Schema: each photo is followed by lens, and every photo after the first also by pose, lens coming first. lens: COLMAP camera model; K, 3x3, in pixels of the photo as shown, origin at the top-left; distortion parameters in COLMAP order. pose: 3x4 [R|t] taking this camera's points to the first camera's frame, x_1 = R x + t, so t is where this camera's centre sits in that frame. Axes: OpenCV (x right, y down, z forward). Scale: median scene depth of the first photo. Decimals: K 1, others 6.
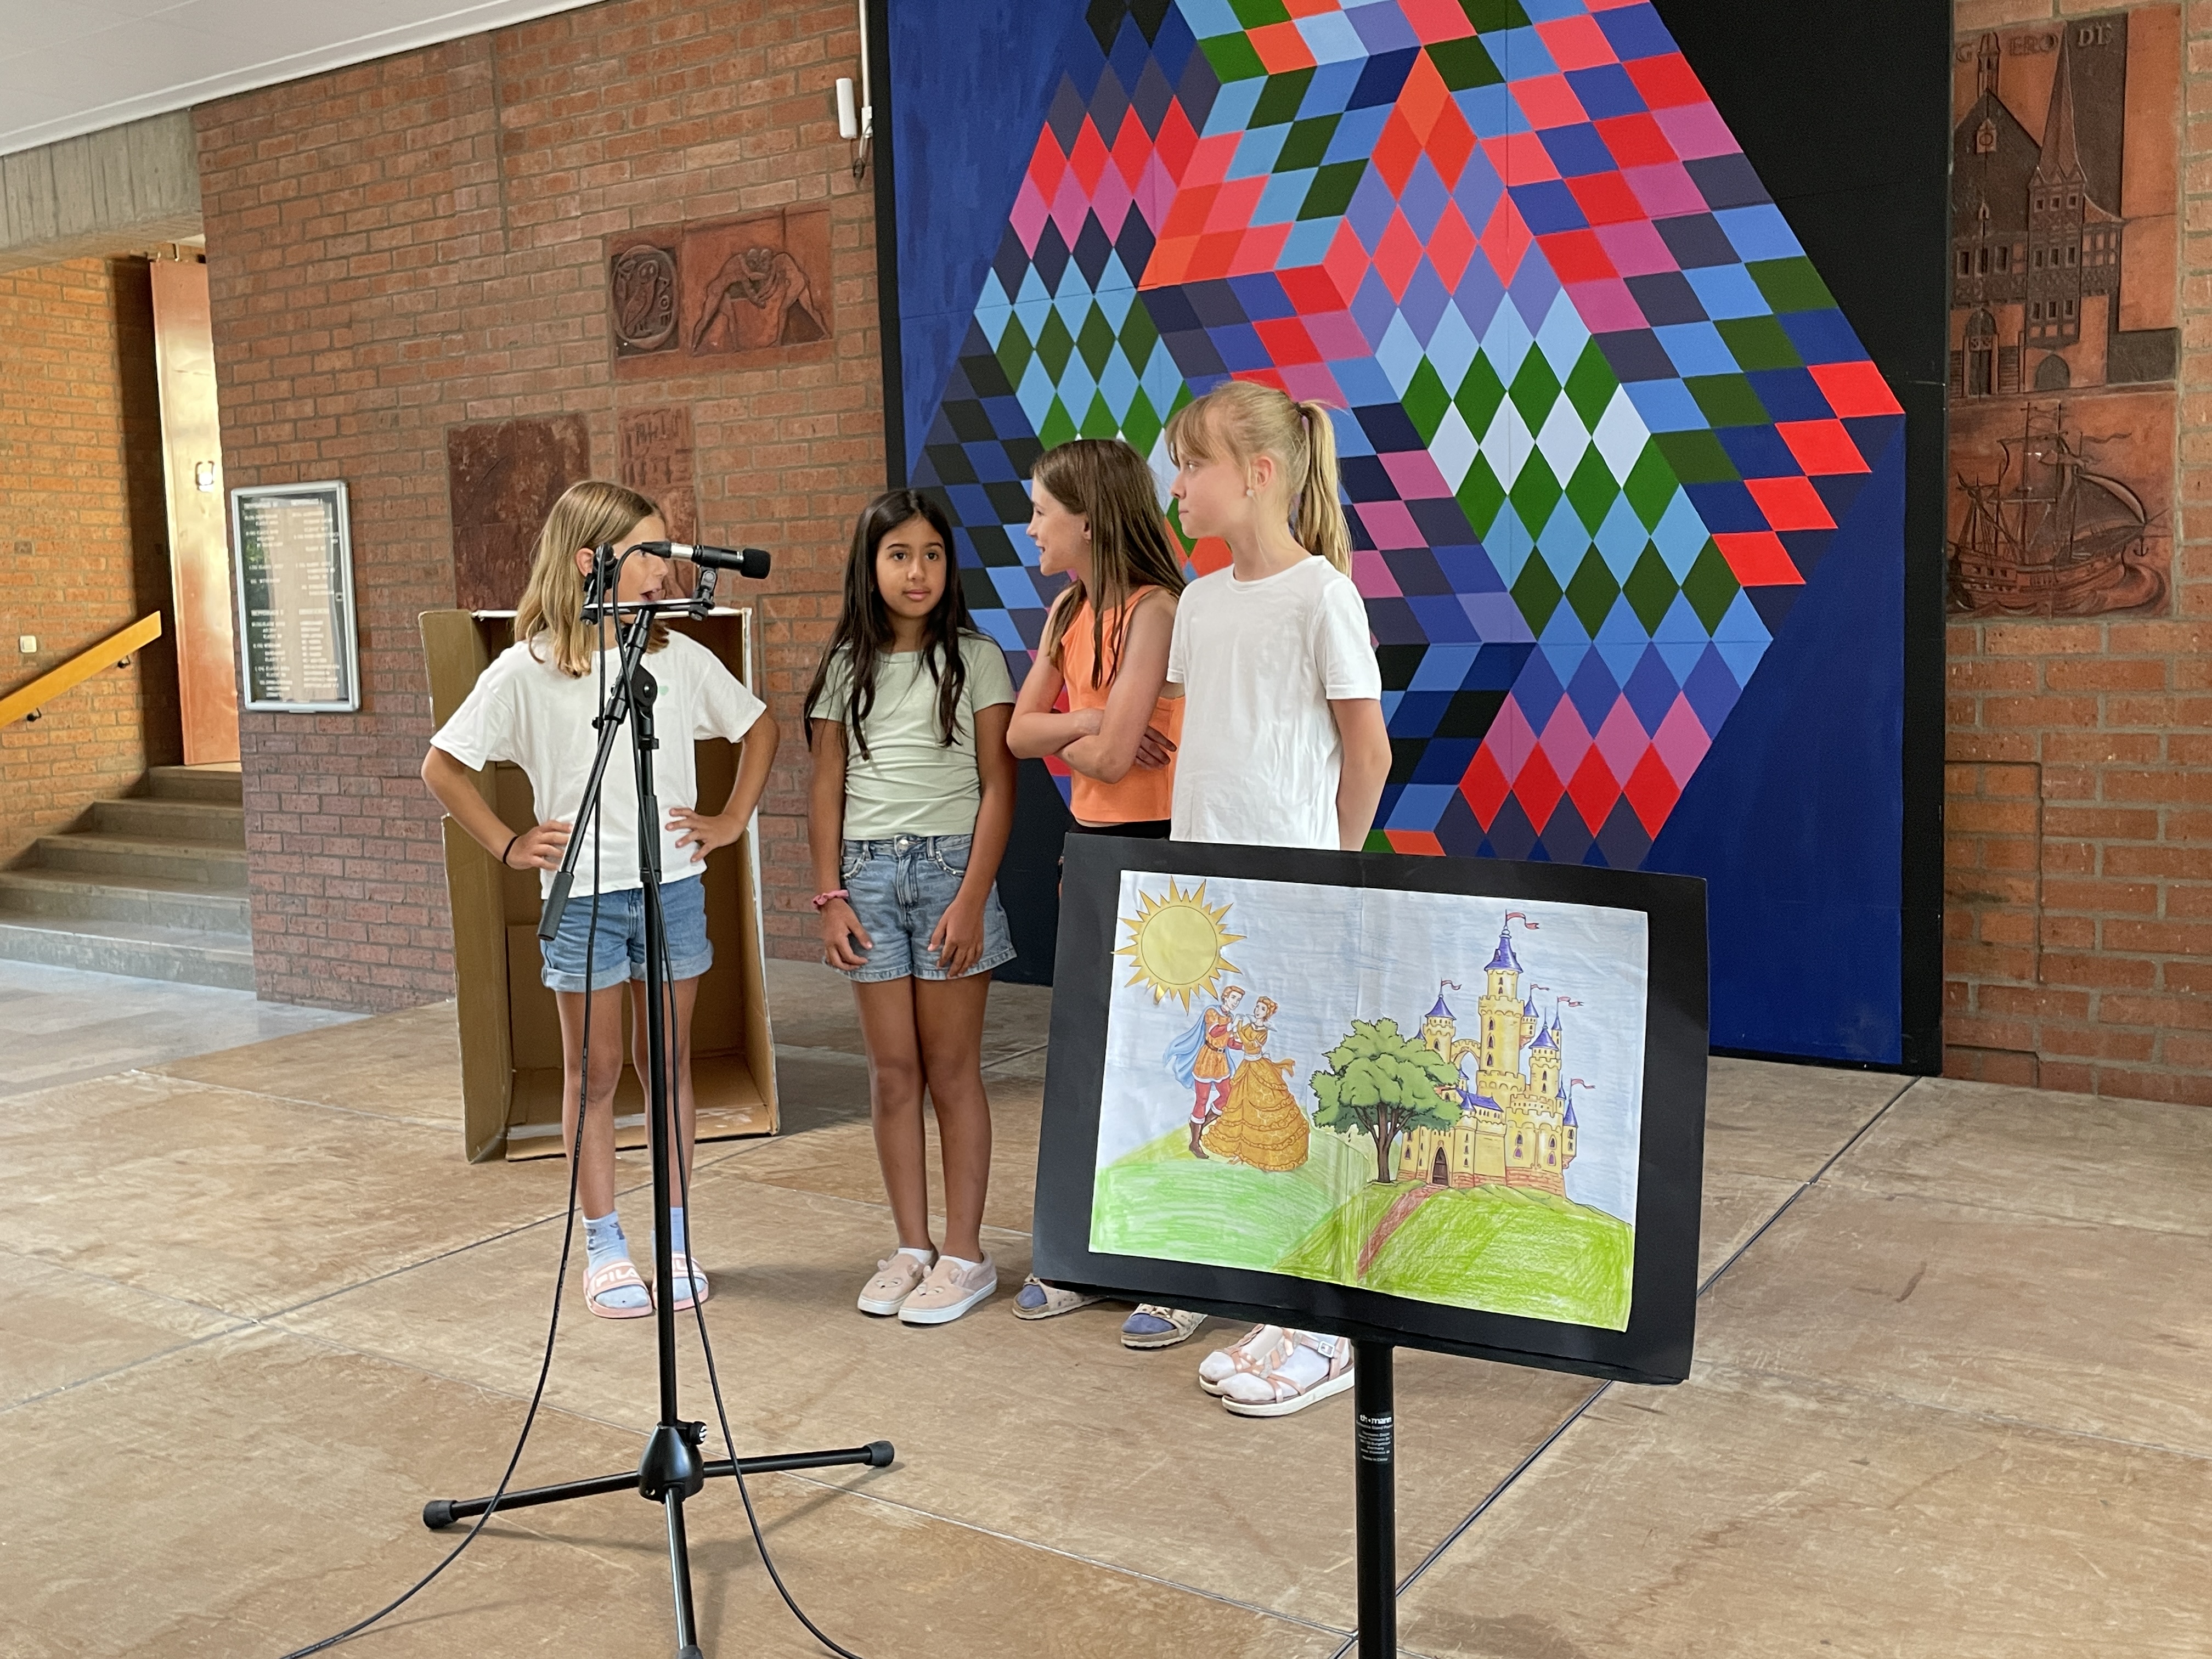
lens RADIAL K [[1995.4, 0, 1074.0], [0, 1995.4, 805.4], [0, 0, 1]] dist [0.091028, -0.125698]
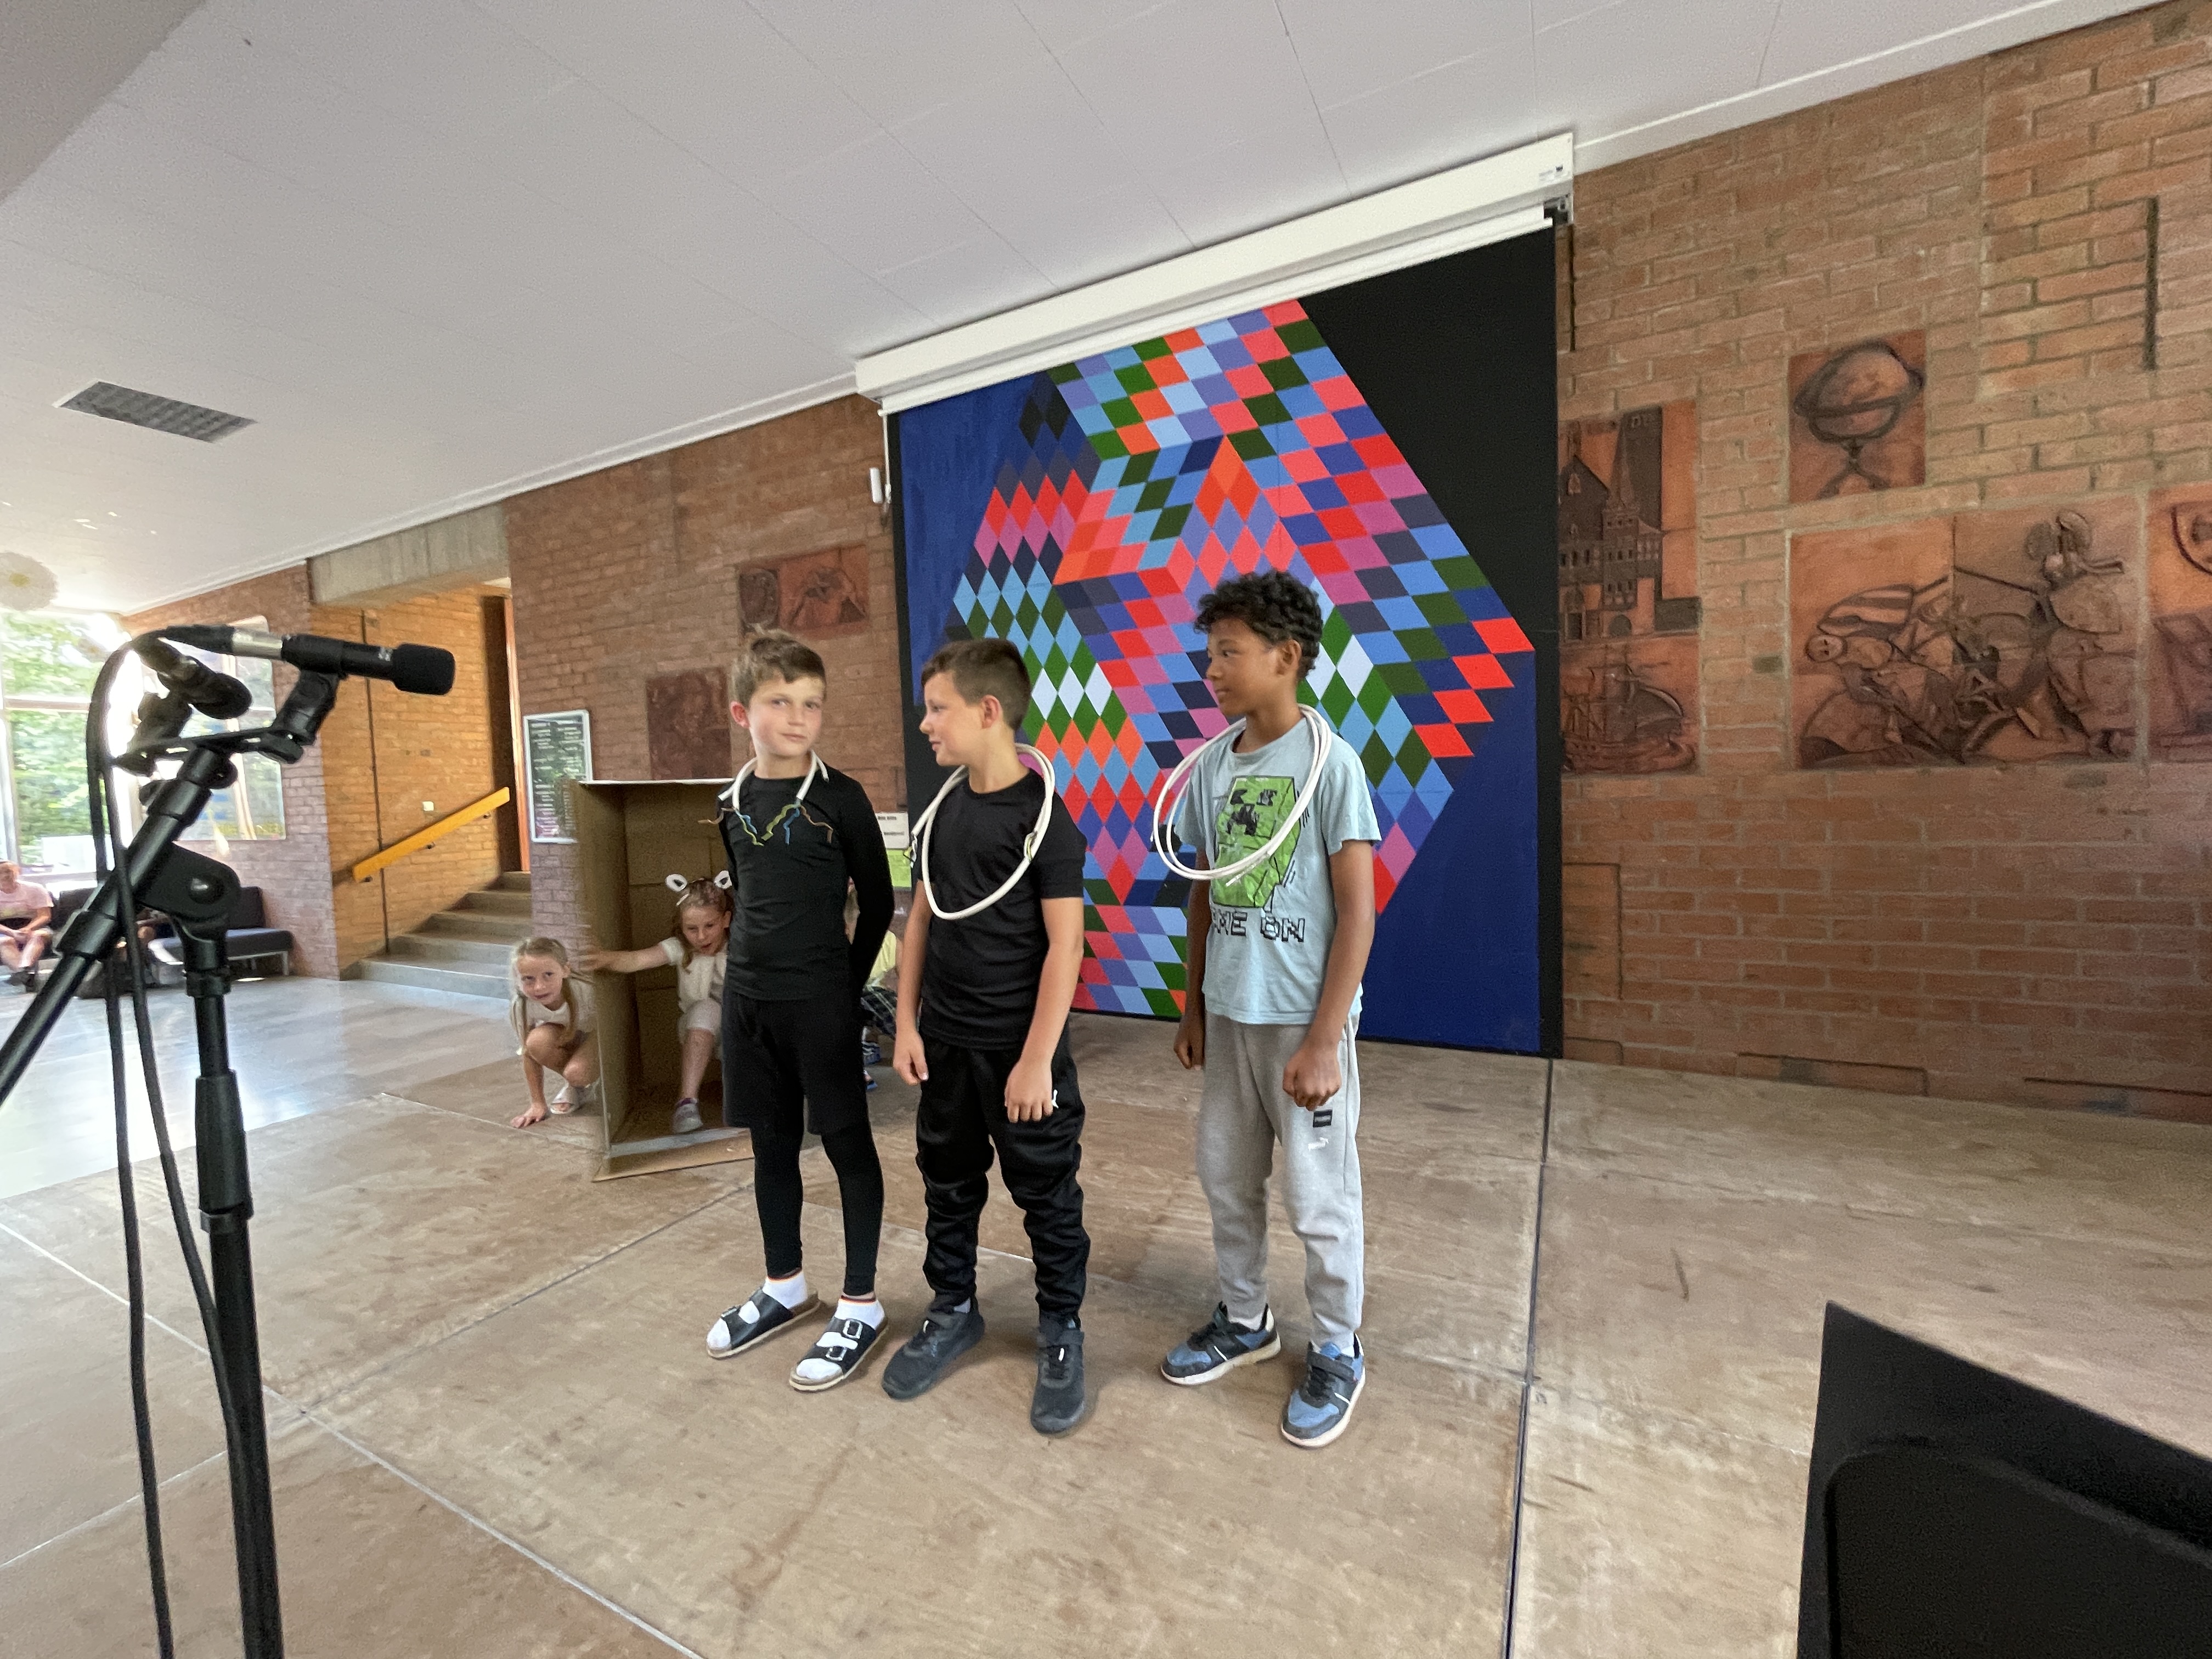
lens RADIAL K [[892.8, 0, 1106.0], [0, 892.8, 829.5], [0, 0, 1]] dist [-0.000716, -0.000448]
pose [[0.993685, -0.015499, 0.111127, -0.009610], [0.020577, 0.998789, -0.044689, -0.020922], [-0.110300, 0.046694, 0.992801, 0.276321]]
